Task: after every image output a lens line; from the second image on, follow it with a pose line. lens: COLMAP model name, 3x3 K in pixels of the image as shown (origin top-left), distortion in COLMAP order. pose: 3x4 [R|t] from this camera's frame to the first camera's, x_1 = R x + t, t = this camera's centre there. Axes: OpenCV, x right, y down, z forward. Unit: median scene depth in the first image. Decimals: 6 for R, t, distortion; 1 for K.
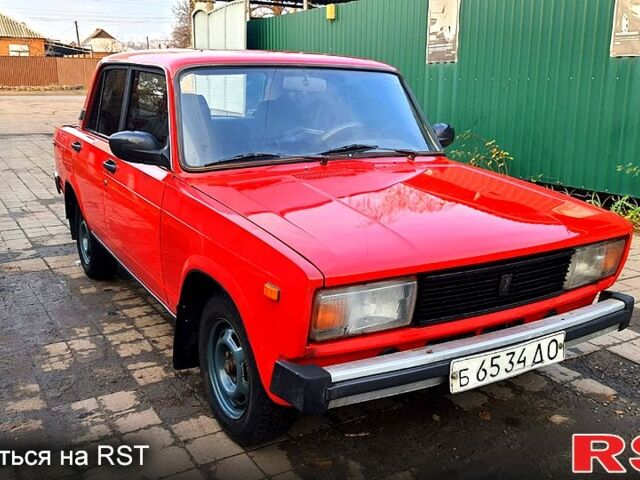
lens RADIAL K [[649.5, 0, 330.5], [0, 649.5, 237.5], [0, 0, 1]] dist [0.118722, -0.240918]
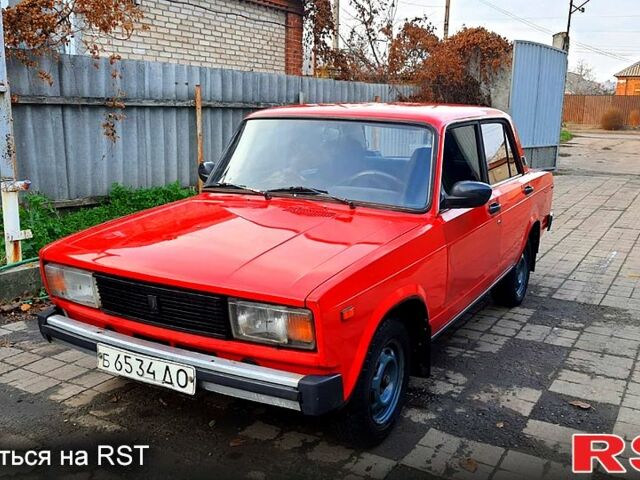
lens RADIAL K [[649.5, 0, 330.5], [0, 649.5, 237.5], [0, 0, 1]] dist [0.118722, -0.240918]
pose [[0.490317, 0.163229, -0.856123, 1.408385], [-0.211499, 0.975227, 0.064809, -0.188868], [0.845493, 0.149293, 0.512693, 0.637542]]
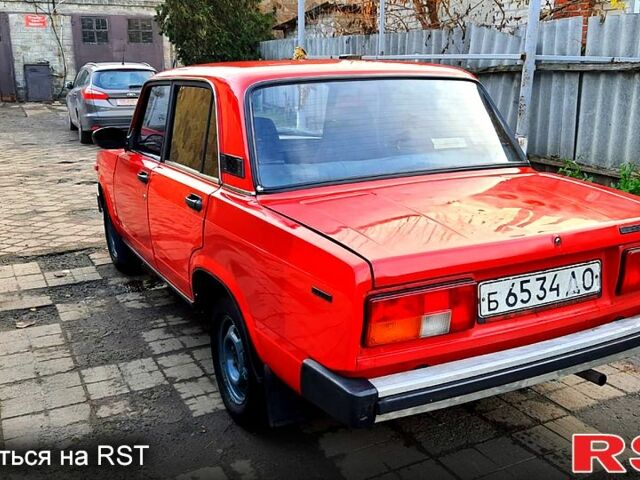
lens RADIAL K [[649.5, 0, 330.5], [0, 649.5, 237.5], [0, 0, 1]] dist [0.118722, -0.240918]
pose [[-0.998997, -0.026009, 0.036446, -0.390304], [-0.005921, 0.883580, 0.468243, -0.859281], [-0.044382, 0.467558, -0.882848, 3.325648]]
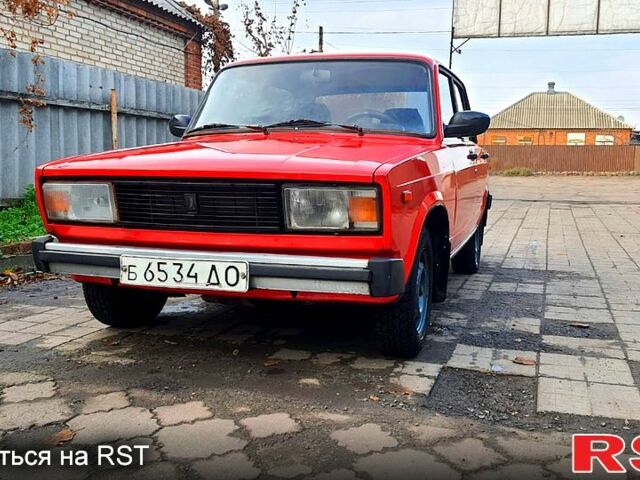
lens RADIAL K [[649.5, 0, 330.5], [0, 649.5, 237.5], [0, 0, 1]] dist [0.118722, -0.240918]
pose [[0.650990, 0.073316, -0.755537, 1.241380], [-0.177413, 0.982454, -0.057528, 0.147989], [0.738063, 0.171492, 0.652575, 0.461086]]
